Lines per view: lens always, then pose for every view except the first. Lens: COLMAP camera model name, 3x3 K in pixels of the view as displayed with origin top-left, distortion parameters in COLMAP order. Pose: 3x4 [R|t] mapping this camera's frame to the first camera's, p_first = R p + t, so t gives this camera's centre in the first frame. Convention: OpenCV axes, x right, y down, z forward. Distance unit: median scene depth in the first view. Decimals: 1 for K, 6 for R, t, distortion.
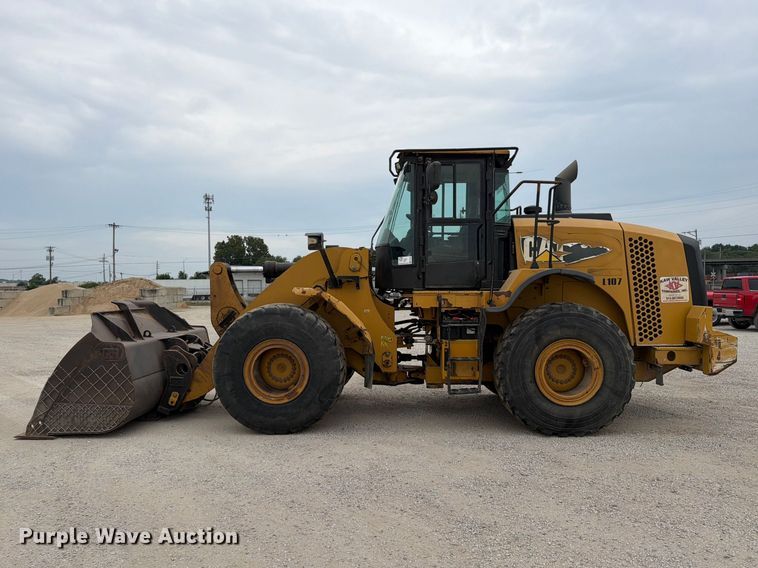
lens RADIAL K [[620.5, 0, 389.4], [0, 620.5, 265.0], [0, 0, 1]] dist [0.037150, 0.000990]
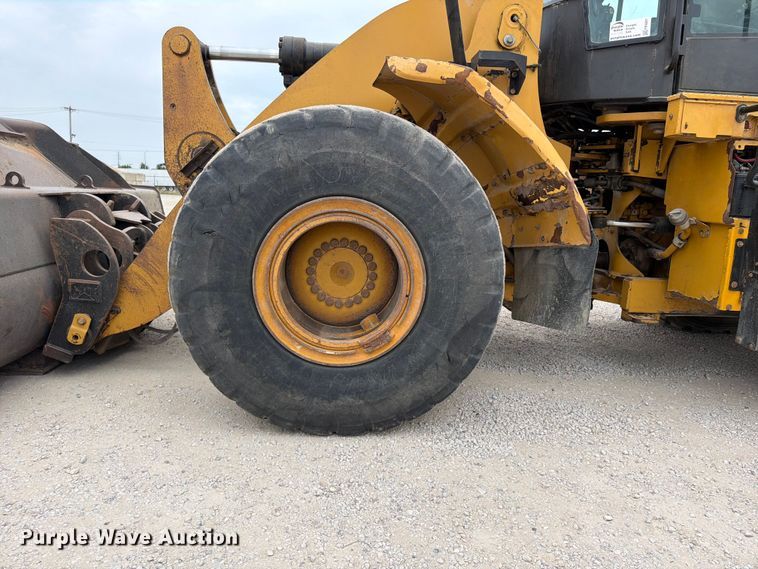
lens RADIAL K [[532.6, 0, 379.0], [0, 532.6, 281.6], [0, 0, 1]] dist [0.084953, -0.128762]
pose [[0.995324, 0.038513, 0.088584, -0.170615], [-0.055090, 0.979636, 0.193076, 0.096633], [-0.079344, -0.197053, 0.977177, 0.619519]]
